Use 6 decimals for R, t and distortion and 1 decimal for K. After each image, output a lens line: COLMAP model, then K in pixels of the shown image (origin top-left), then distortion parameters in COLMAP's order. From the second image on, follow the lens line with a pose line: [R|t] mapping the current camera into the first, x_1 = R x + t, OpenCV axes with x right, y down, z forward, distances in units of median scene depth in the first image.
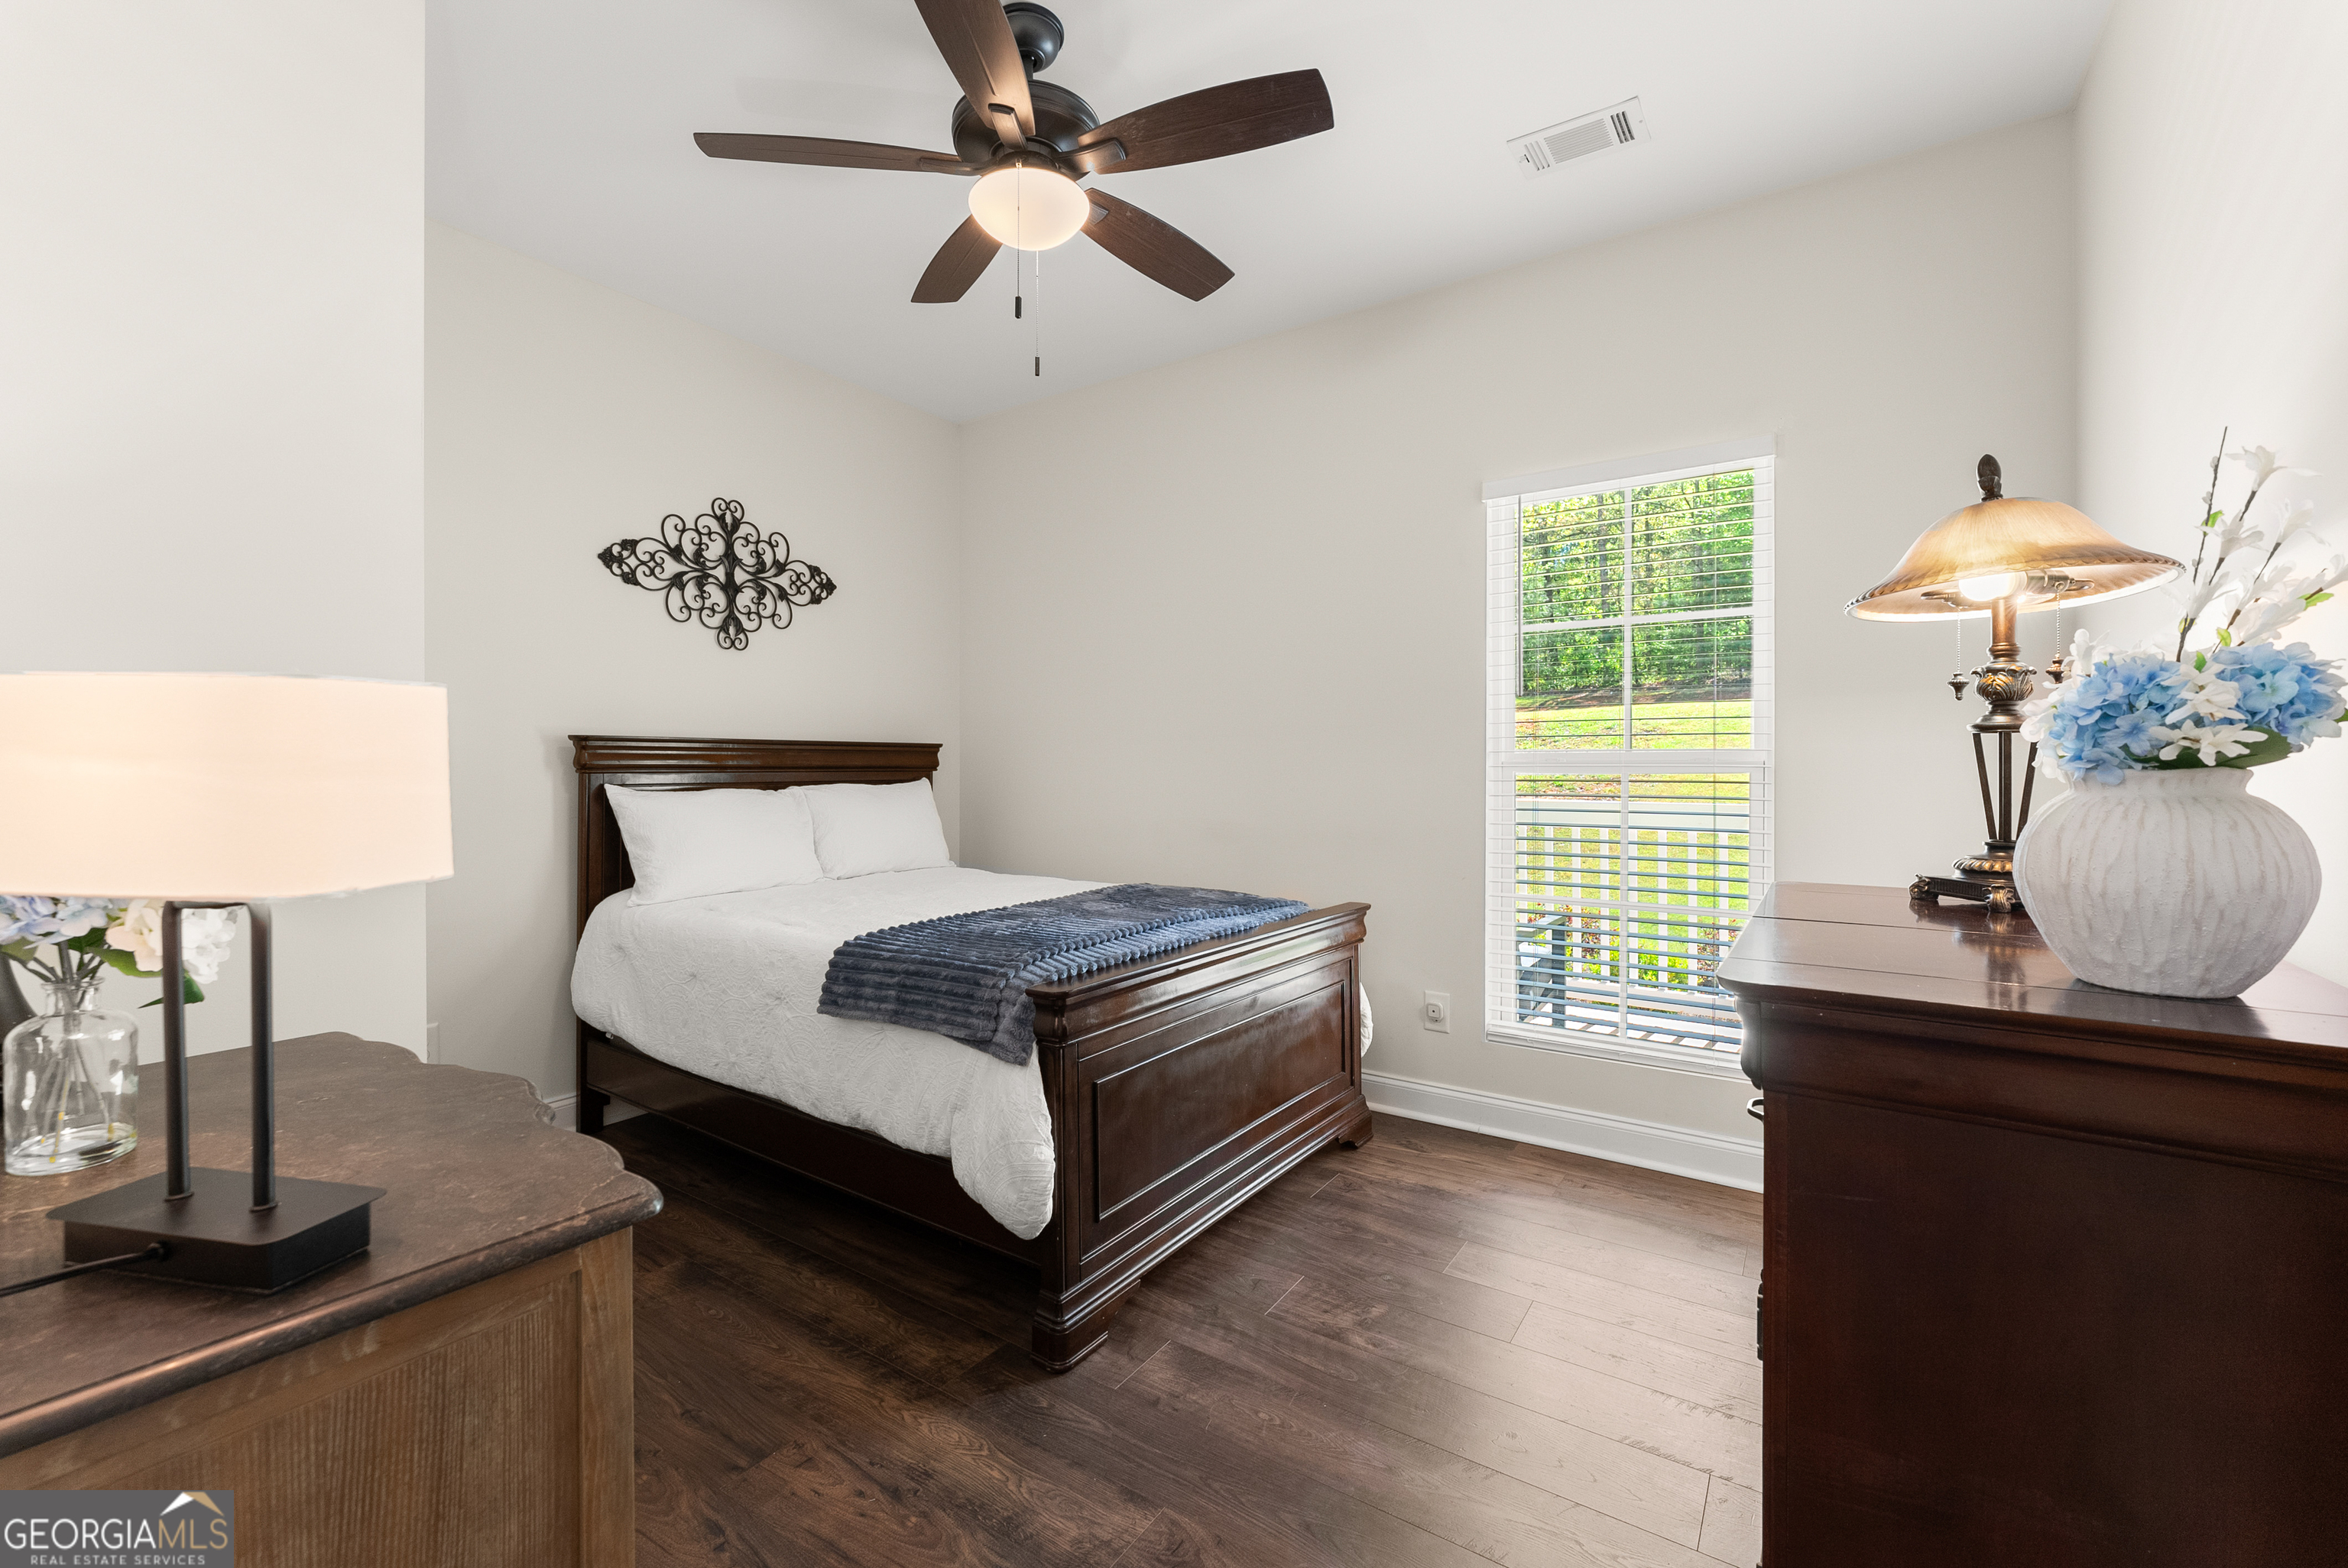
lens RADIAL K [[957.6, 0, 1168.5], [0, 957.6, 776.5], [0, 0, 1]] dist [-0.003610, -0.000969]
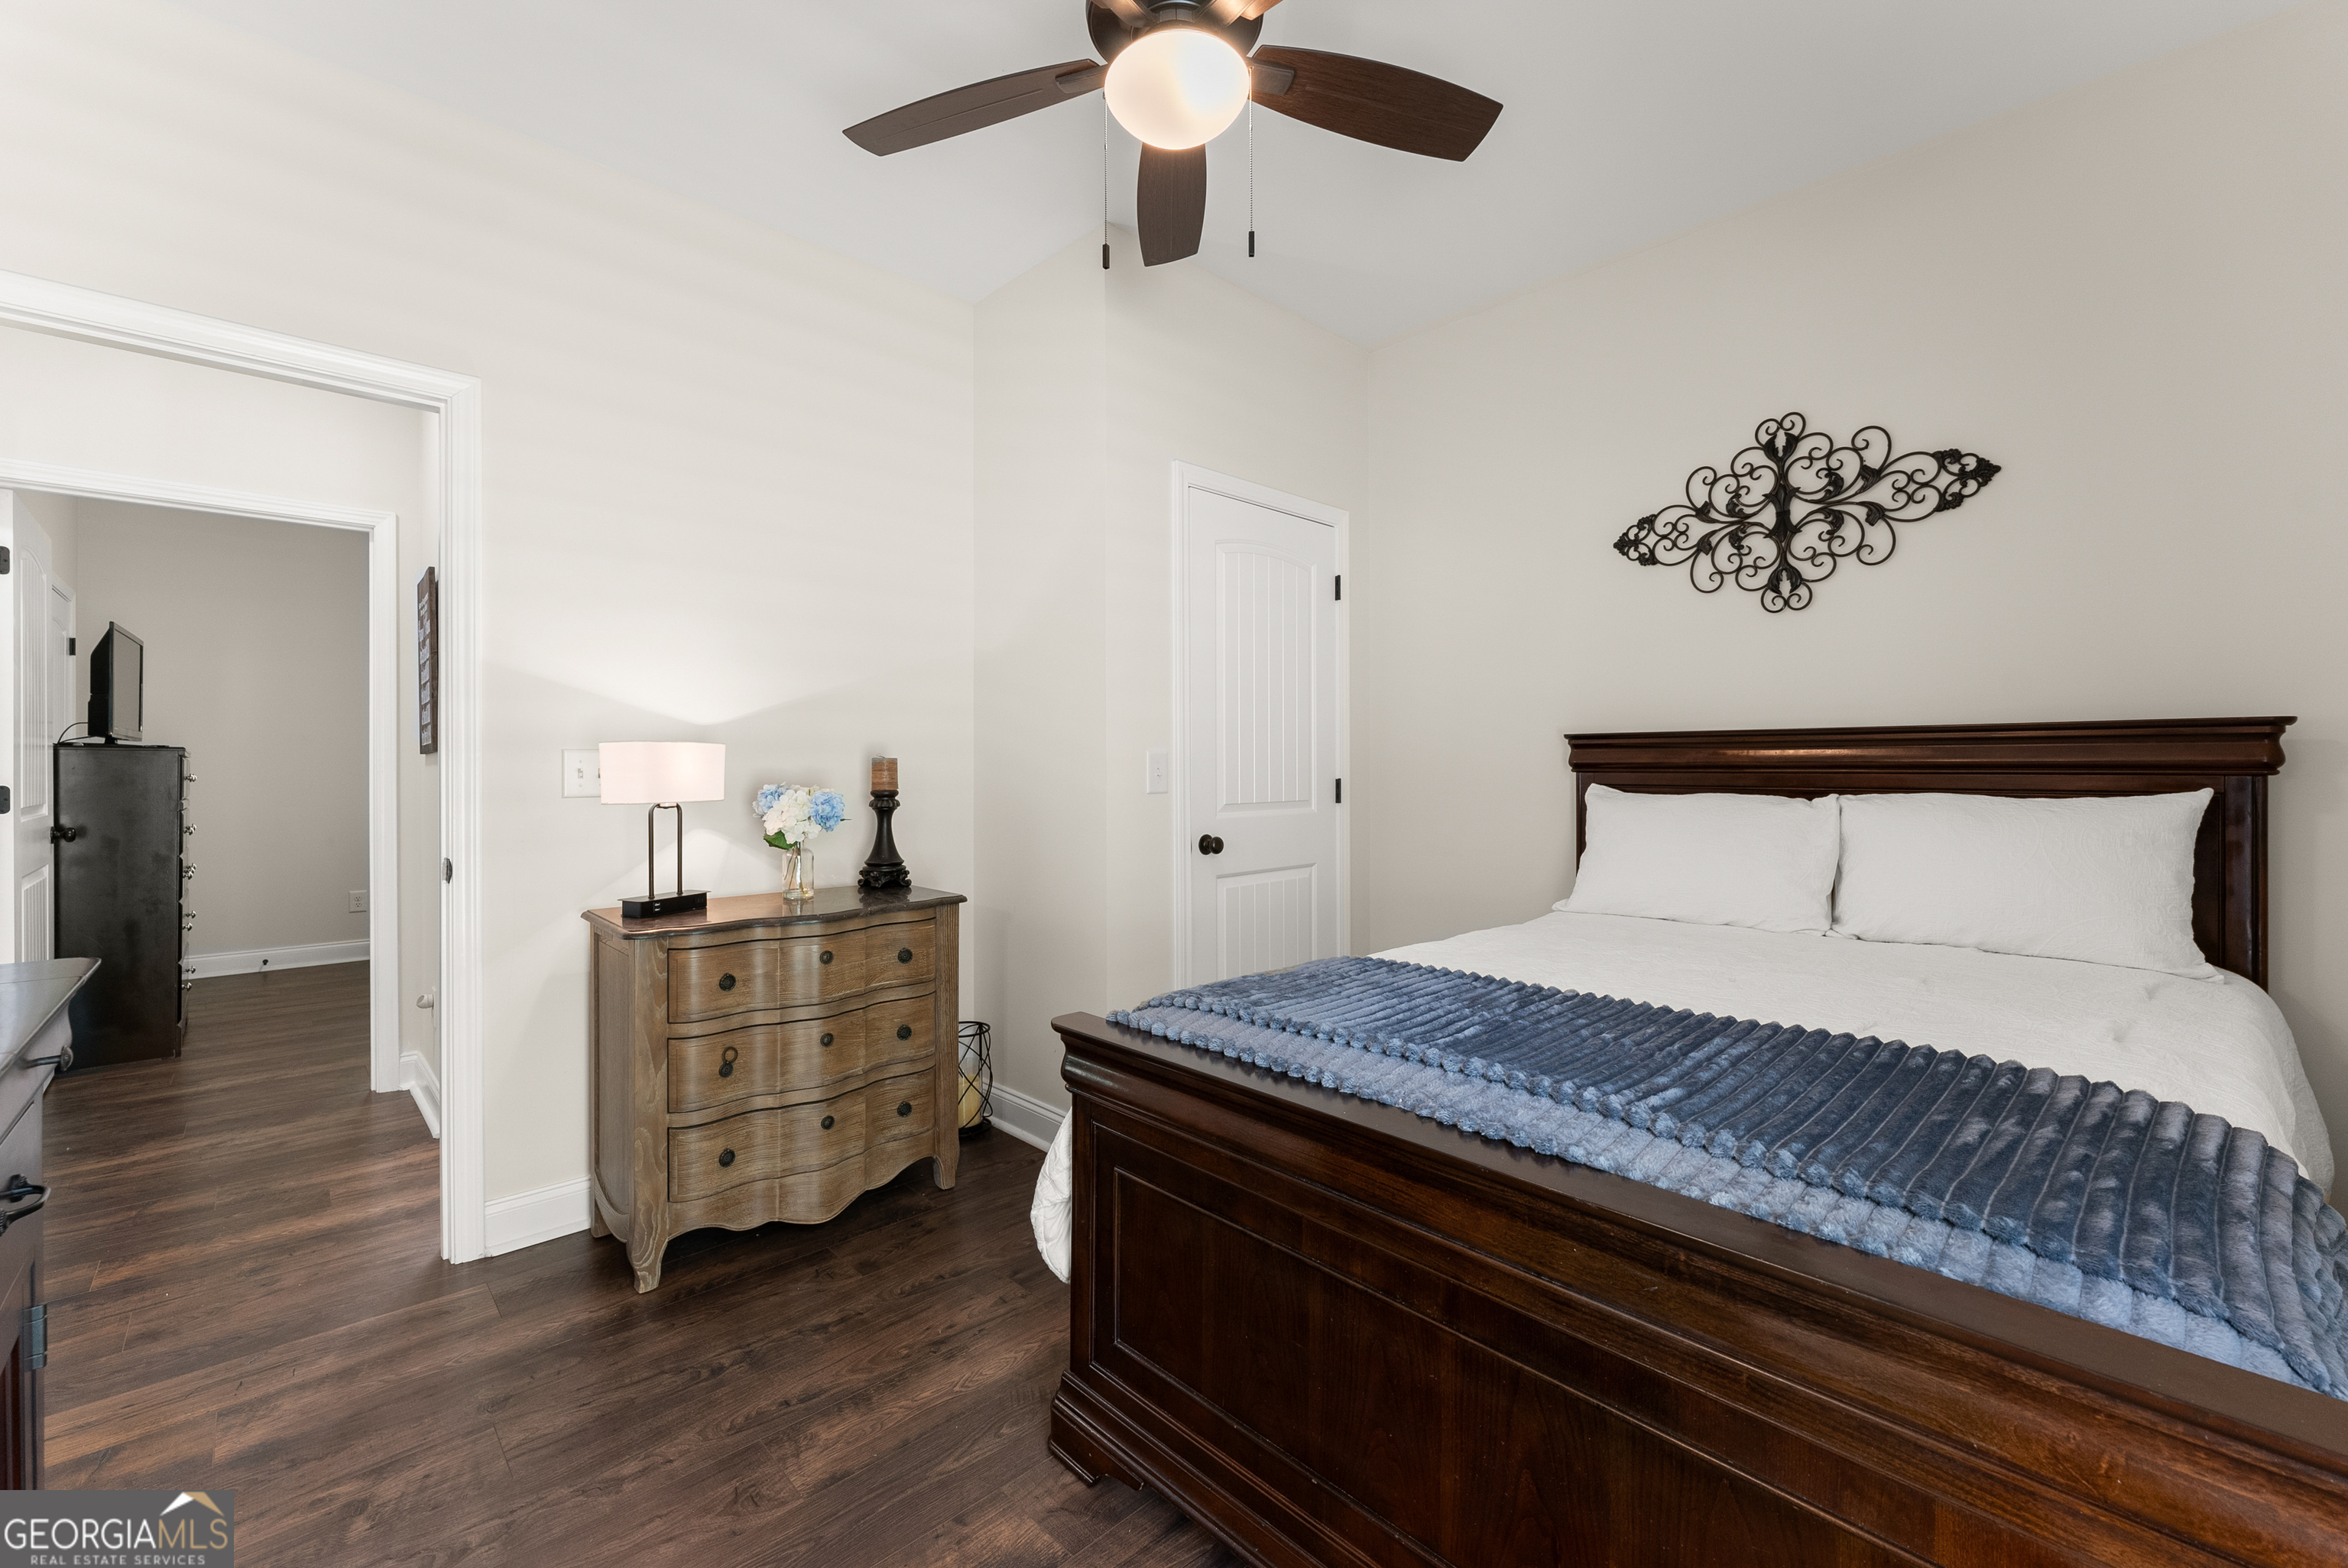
lens RADIAL K [[957.6, 0, 1168.7], [0, 957.6, 773.1], [0, 0, 1]] dist [-0.003610, -0.000969]
pose [[-0.202907, 0.010073, -0.979146, 0.393357], [-0.008281, 0.999894, 0.012002, -0.009664], [0.979163, 0.010543, -0.202802, 0.686811]]
